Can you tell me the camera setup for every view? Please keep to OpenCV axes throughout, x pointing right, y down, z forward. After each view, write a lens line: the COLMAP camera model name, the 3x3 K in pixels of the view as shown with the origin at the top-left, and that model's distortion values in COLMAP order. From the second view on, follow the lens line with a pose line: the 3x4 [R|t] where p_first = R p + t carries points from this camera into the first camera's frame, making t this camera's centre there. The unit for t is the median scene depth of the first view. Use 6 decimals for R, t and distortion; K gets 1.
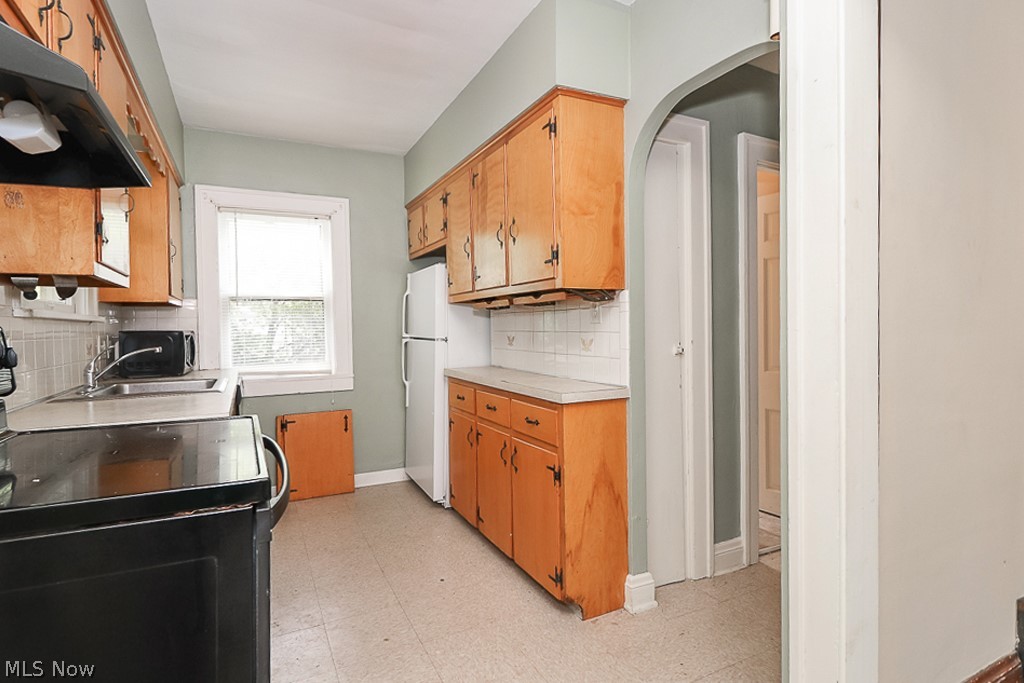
lens RADIAL K [[518.4, 0, 510.5], [0, 518.4, 329.0], [0, 0, 1]] dist [0.012760, -0.000179]
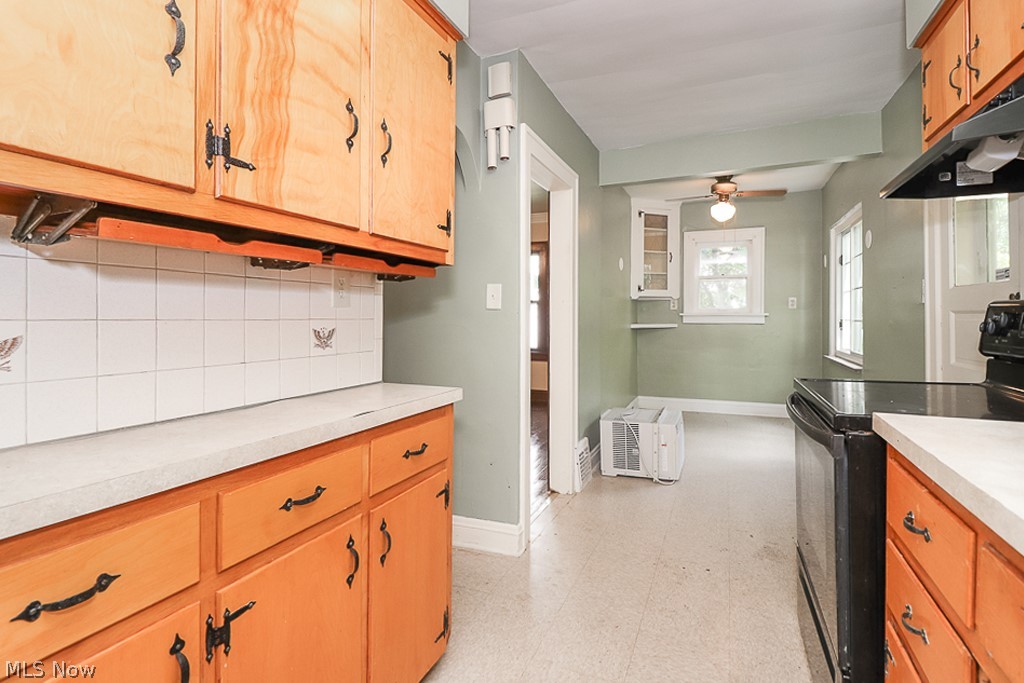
lens RADIAL K [[511.7, 0, 510.6], [0, 511.7, 323.3], [0, 0, 1]] dist [0.002835, -0.013317]
pose [[-0.645491, -0.002838, 0.763762, -0.574884], [0.009995, 0.999876, 0.012162, 0.004787], [-0.763702, 0.015484, -0.645383, 1.408213]]
